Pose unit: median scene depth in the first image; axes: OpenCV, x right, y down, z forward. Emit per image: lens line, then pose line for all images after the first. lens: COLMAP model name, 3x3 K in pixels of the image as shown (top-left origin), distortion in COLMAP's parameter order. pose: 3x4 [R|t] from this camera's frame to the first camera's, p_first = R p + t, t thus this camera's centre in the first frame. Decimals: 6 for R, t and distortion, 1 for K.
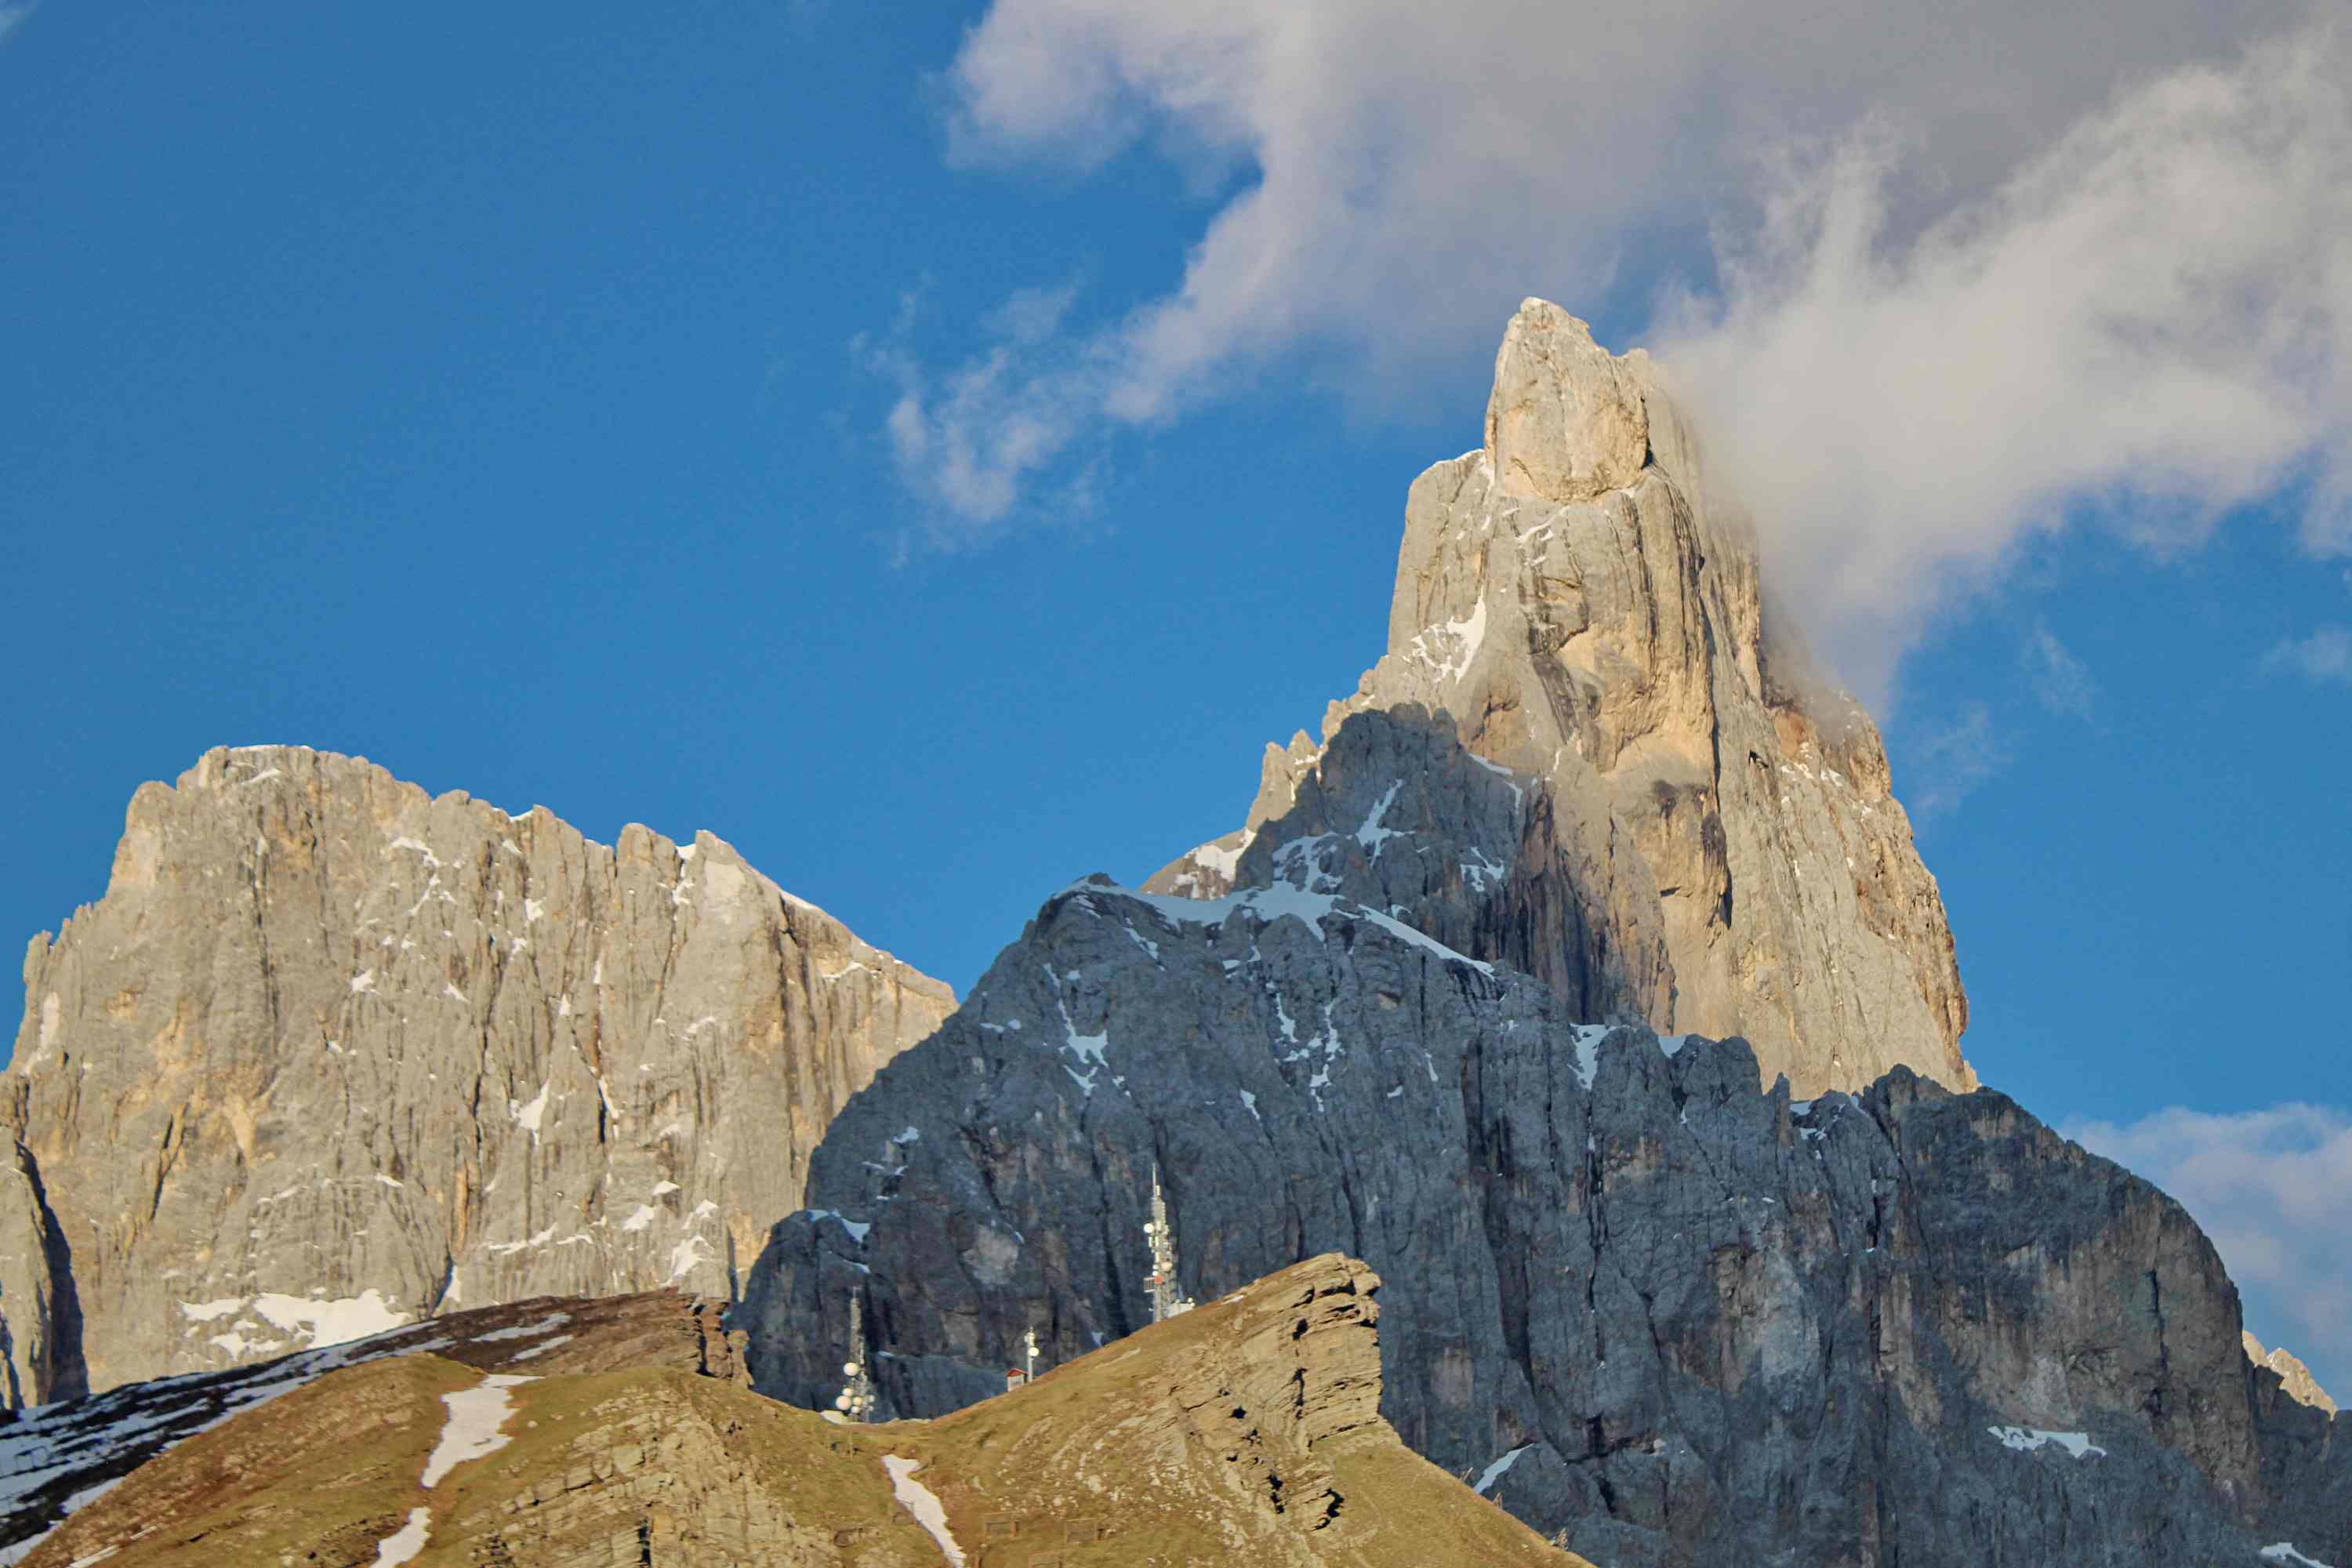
lens RADIAL K [[6417.4, 0, 1305.6], [0, 6417.4, 768.9], [0, 0, 1]] dist [0.189386, 0.000000]
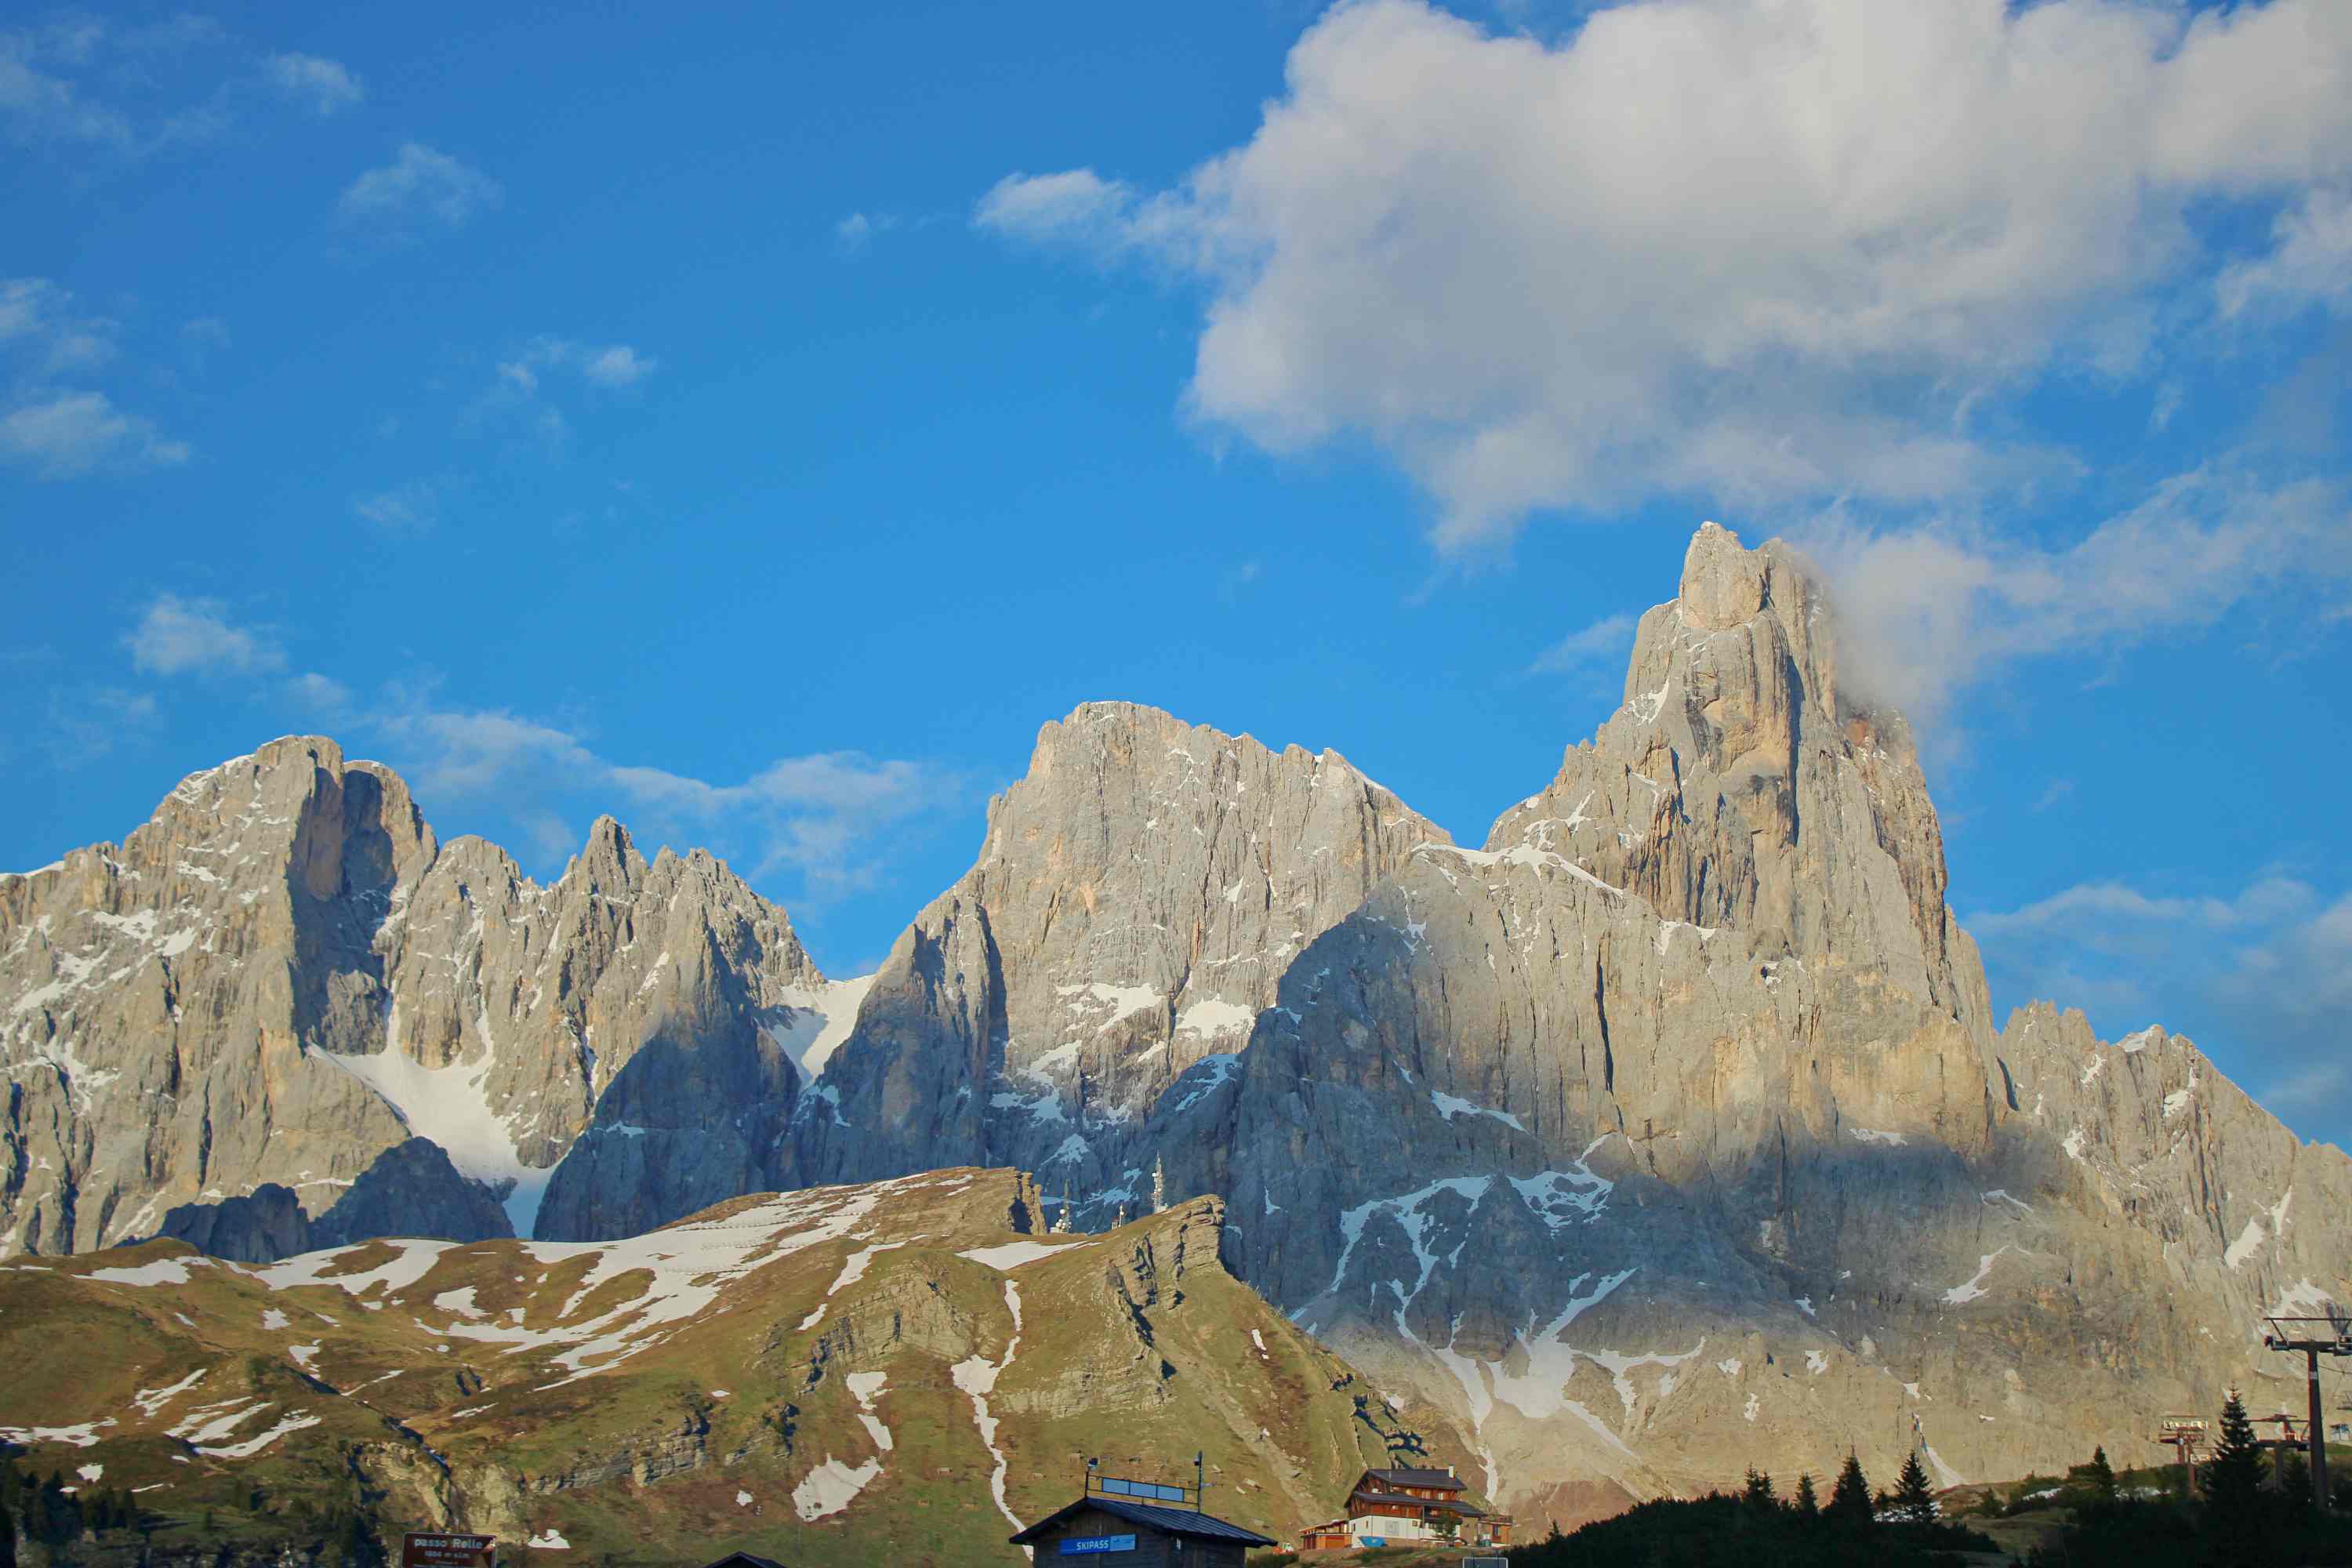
lens RADIAL K [[3801.7, 0, 1165.3], [0, 3801.7, 699.3], [0, 0, 1]] dist [-0.022151, 0.000000]
pose [[0.981784, 0.024034, -0.188476, 0.095904], [-0.016518, 0.999008, 0.041348, -0.066382], [0.189283, -0.037481, 0.981207, -0.183282]]
